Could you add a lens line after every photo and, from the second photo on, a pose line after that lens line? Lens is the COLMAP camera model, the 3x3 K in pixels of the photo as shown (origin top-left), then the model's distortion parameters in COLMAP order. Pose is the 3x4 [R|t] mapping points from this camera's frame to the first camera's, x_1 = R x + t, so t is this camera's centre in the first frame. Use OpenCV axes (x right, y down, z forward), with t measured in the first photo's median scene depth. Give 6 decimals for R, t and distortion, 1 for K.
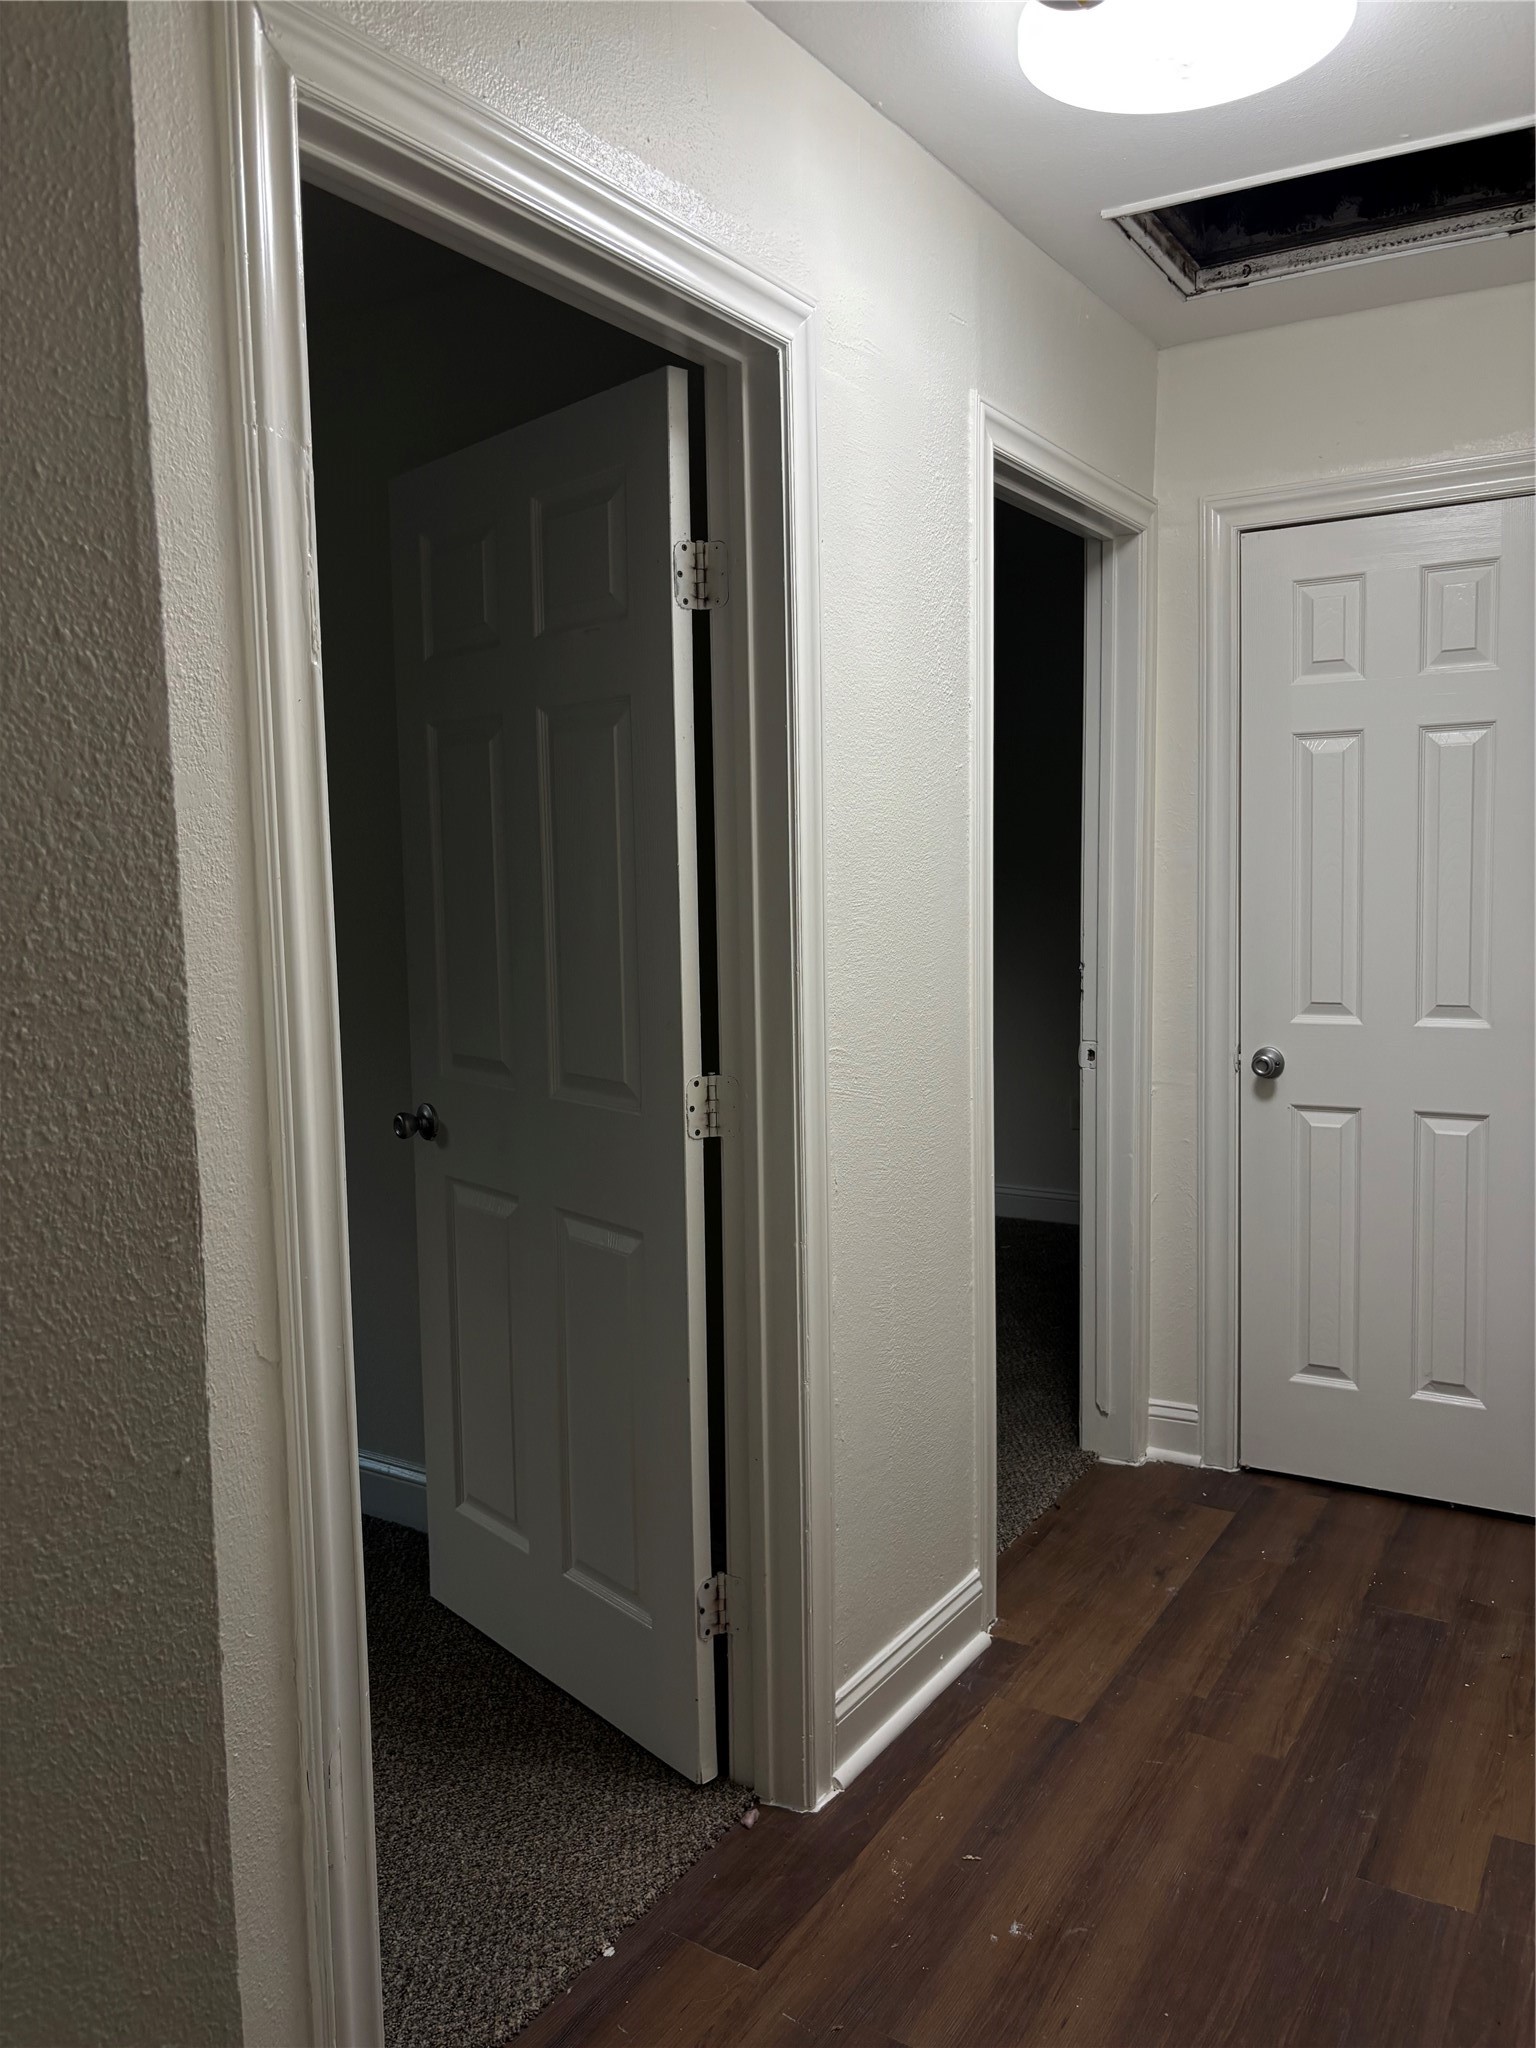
lens RADIAL K [[1546.1, 0, 785.5], [0, 1546.1, 1010.8], [0, 0, 1]] dist [0.043190, -0.051072]
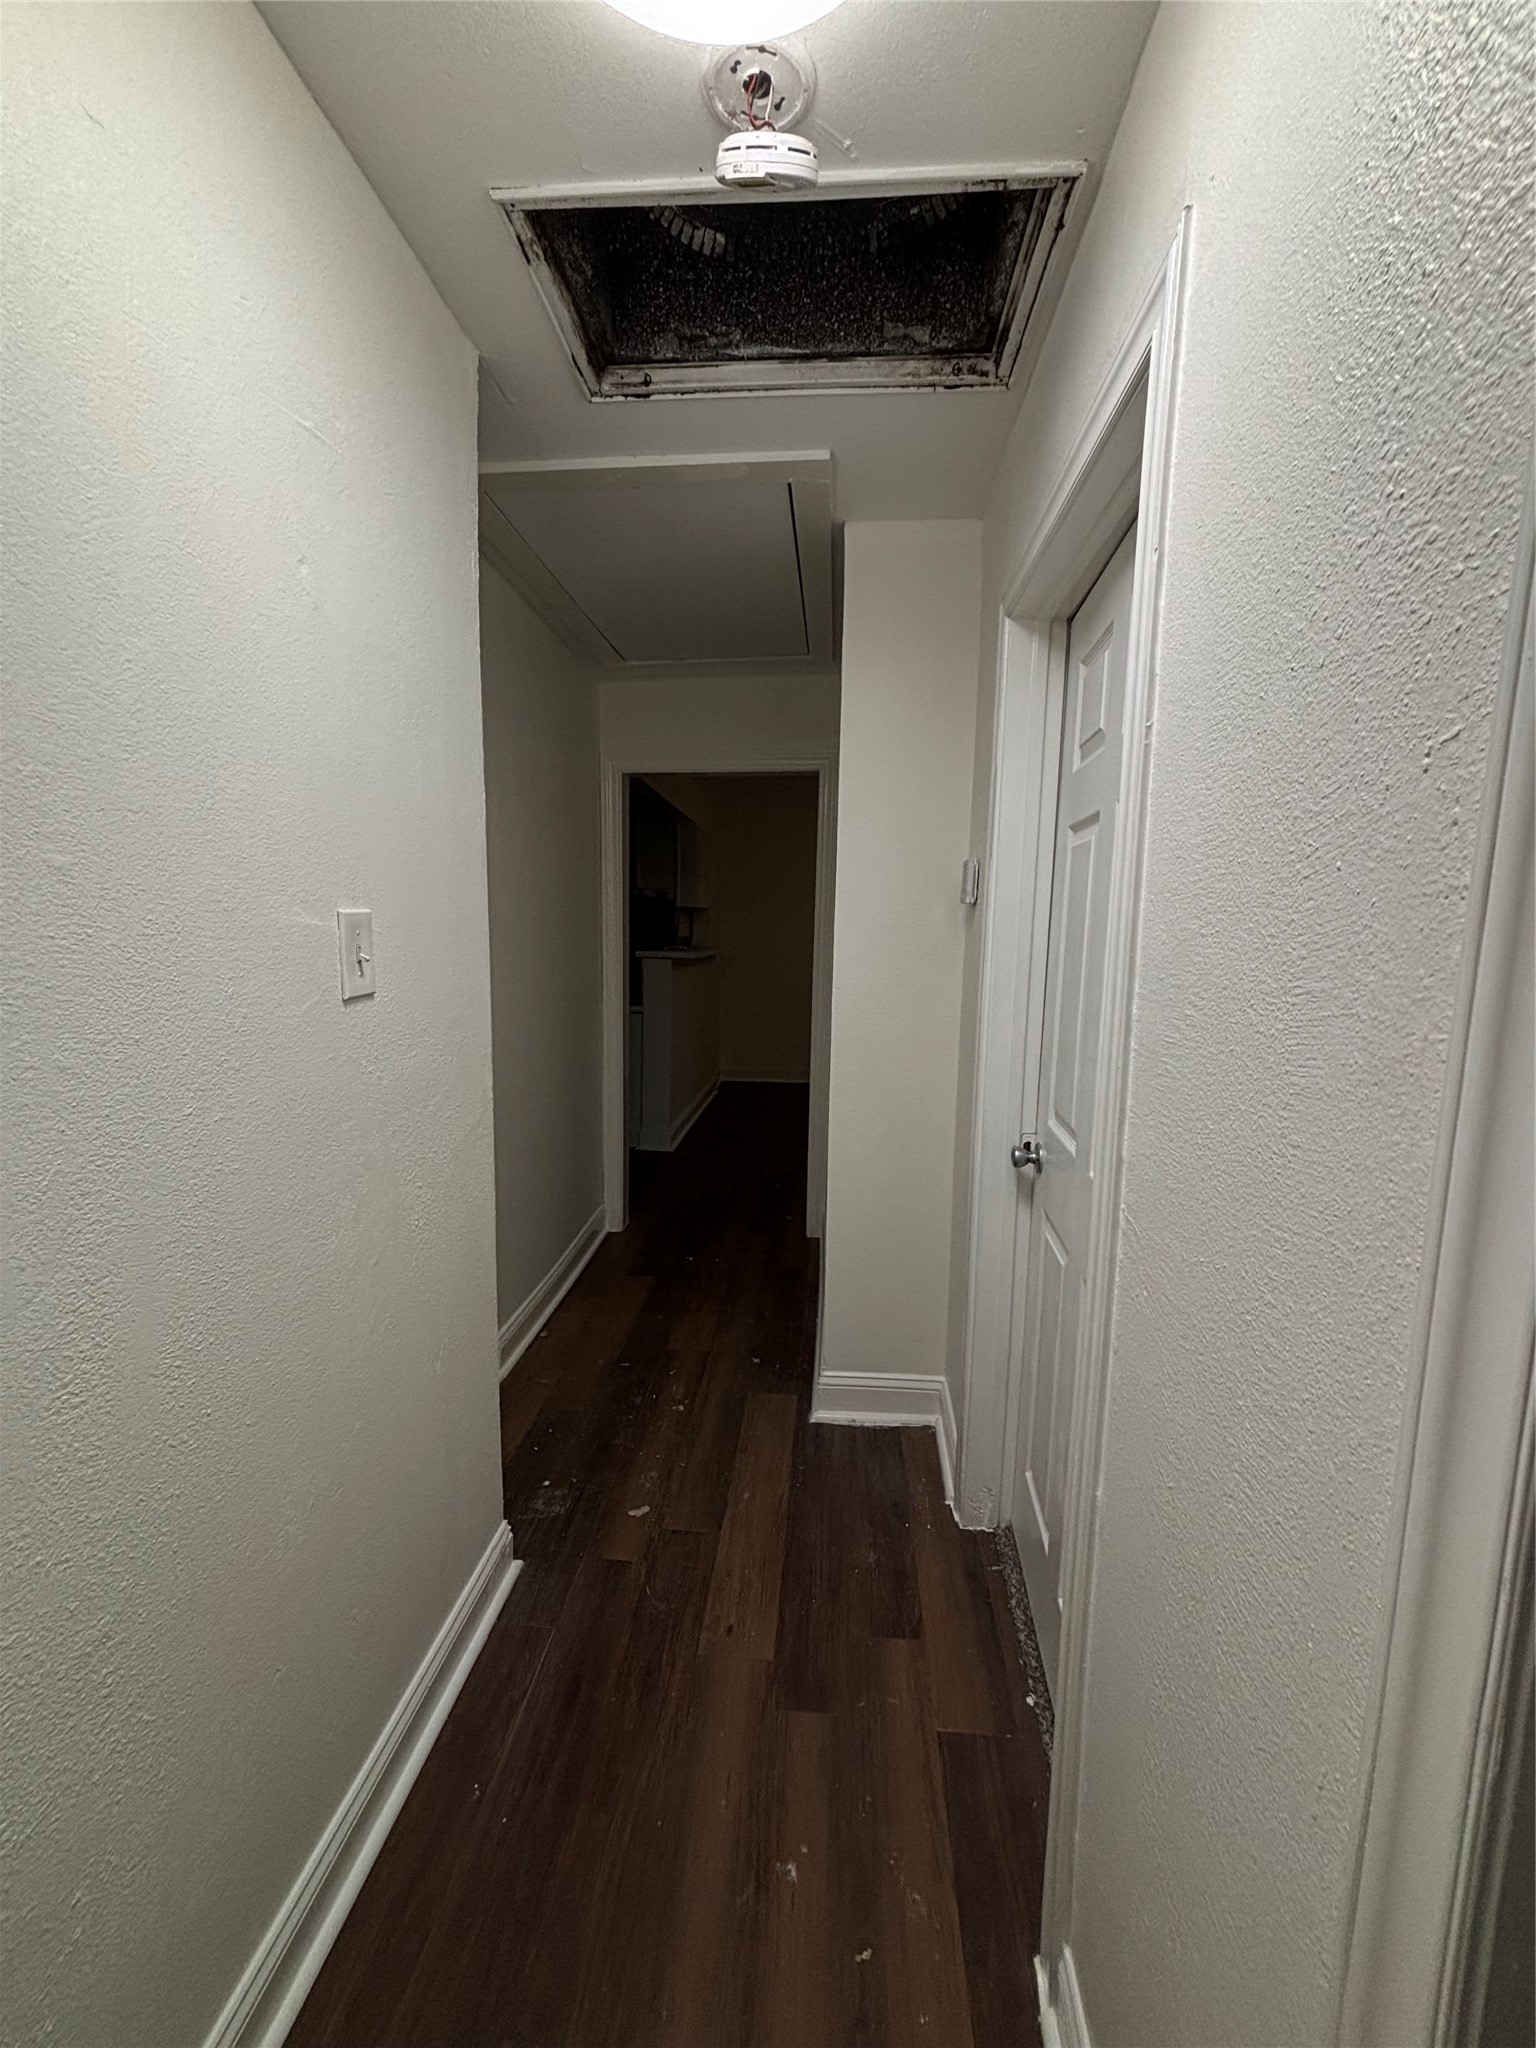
lens RADIAL K [[830.4, 0, 768.0], [0, 830.4, 1024.0], [0, 0, 1]] dist [-0.001942, 0.003090]
pose [[-0.898070, 0.052583, -0.436698, 0.271267], [-0.052426, 0.972955, 0.224967, -0.112505], [0.436716, 0.224930, -0.871025, 0.940365]]
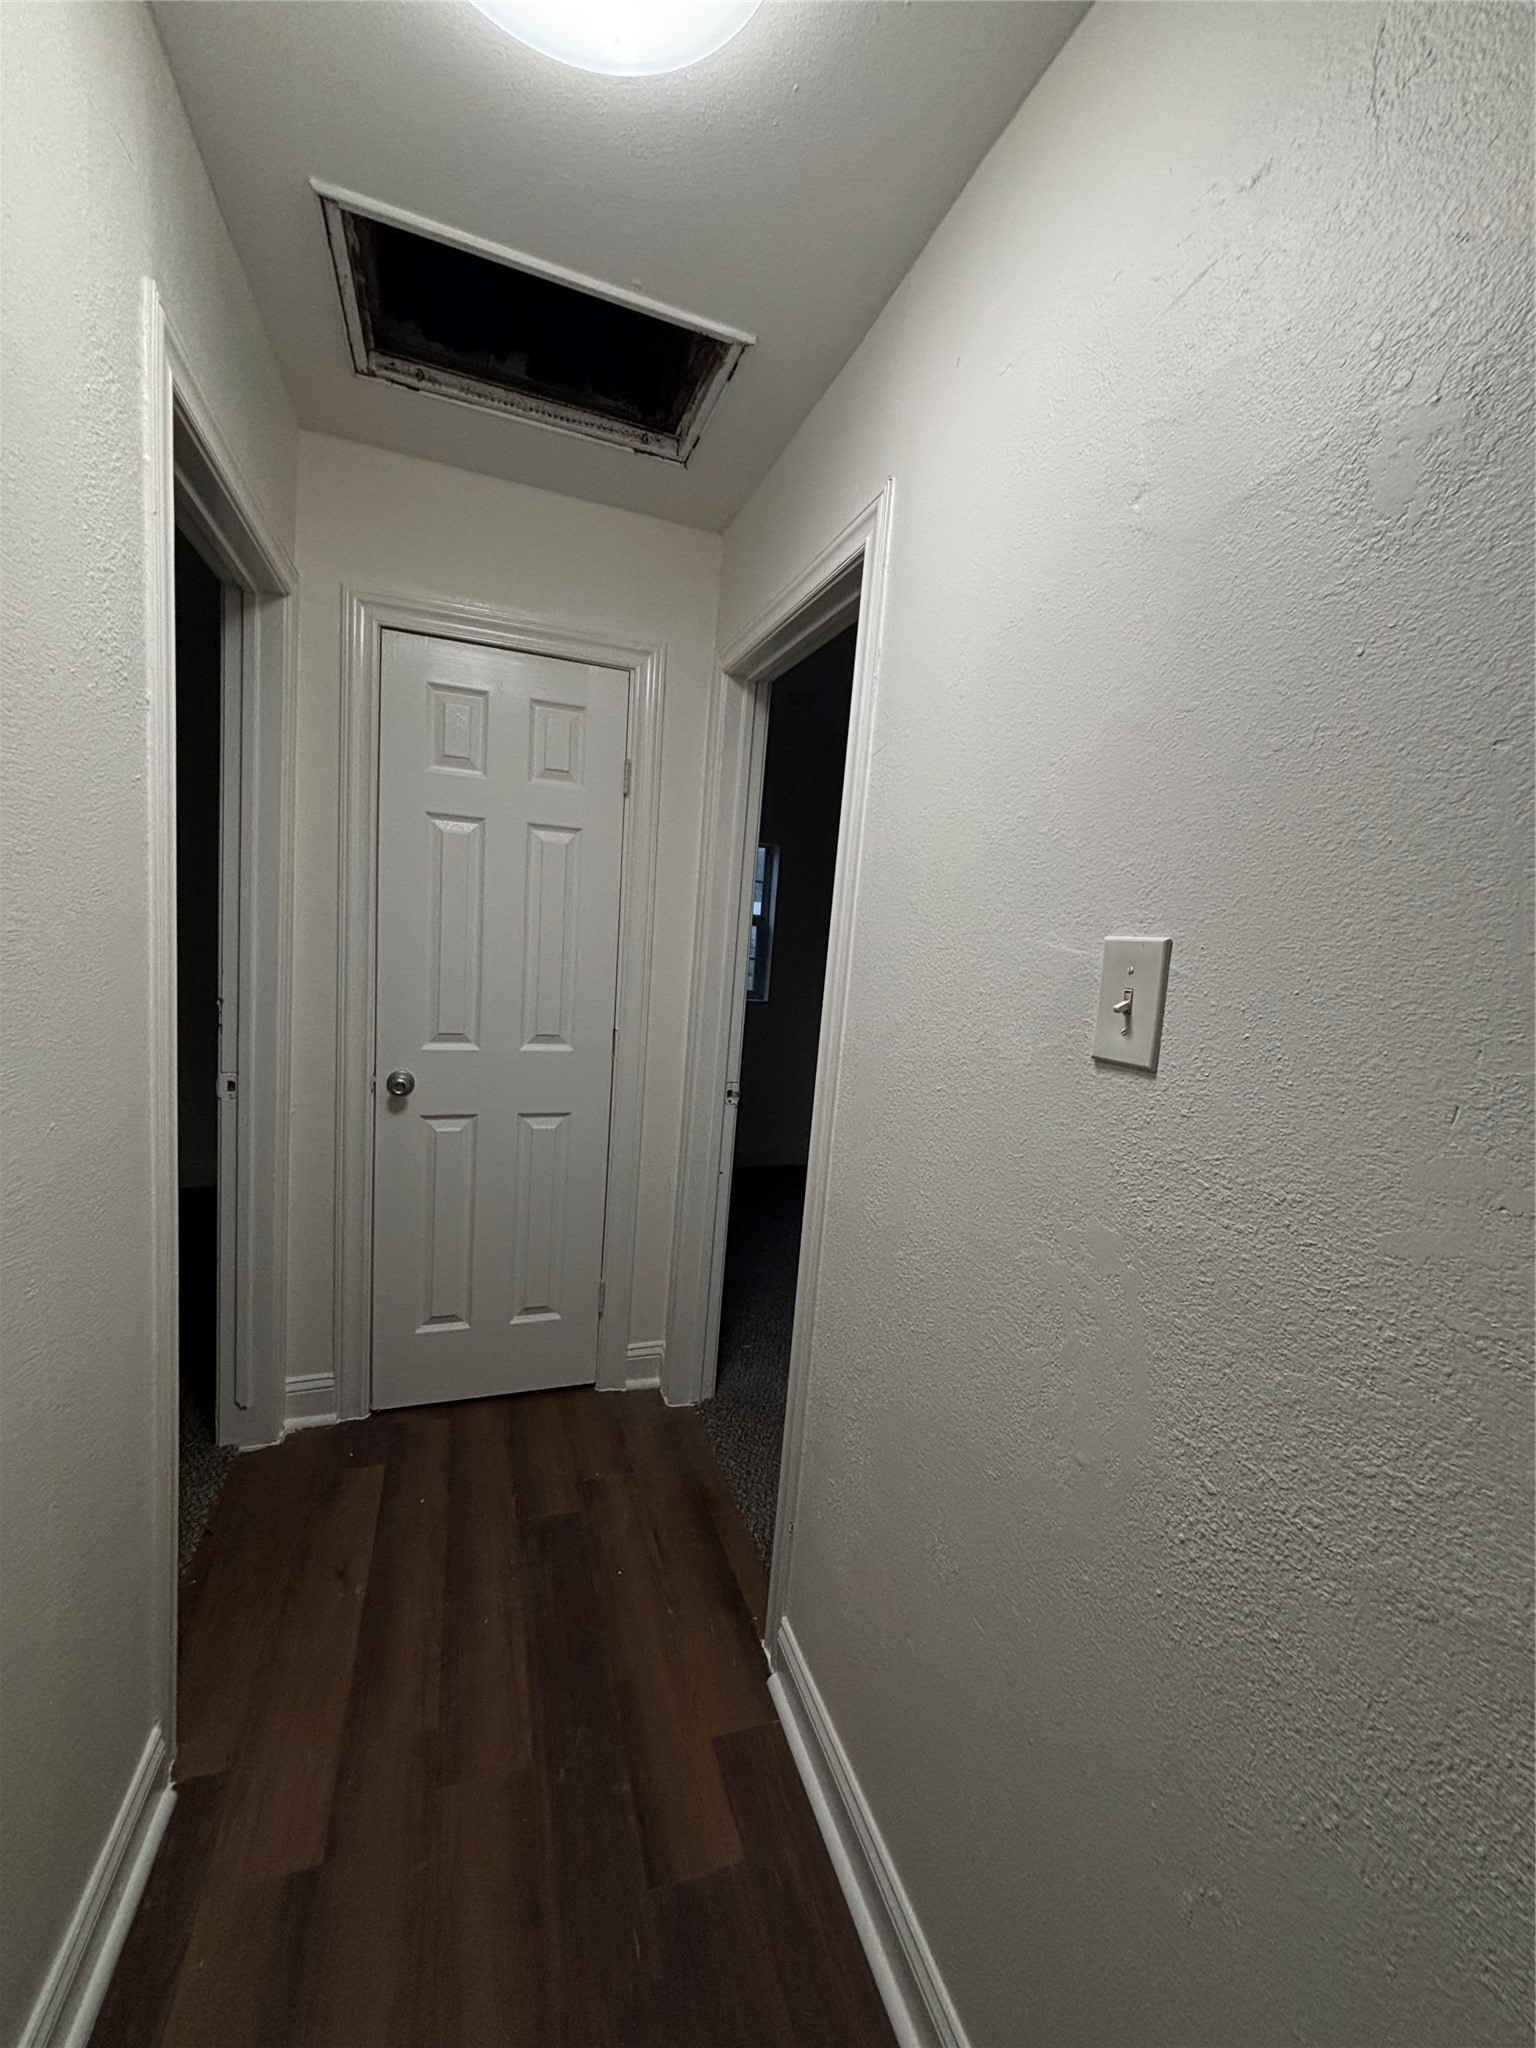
lens RADIAL K [[830.4, 0, 768.0], [0, 830.4, 1024.0], [0, 0, 1]] dist [-0.001942, 0.003090]
pose [[0.632981, -0.023384, 0.773814, -0.009195], [-0.012096, 0.999123, 0.040087, -0.047784], [-0.774073, -0.034734, 0.632143, 0.422205]]
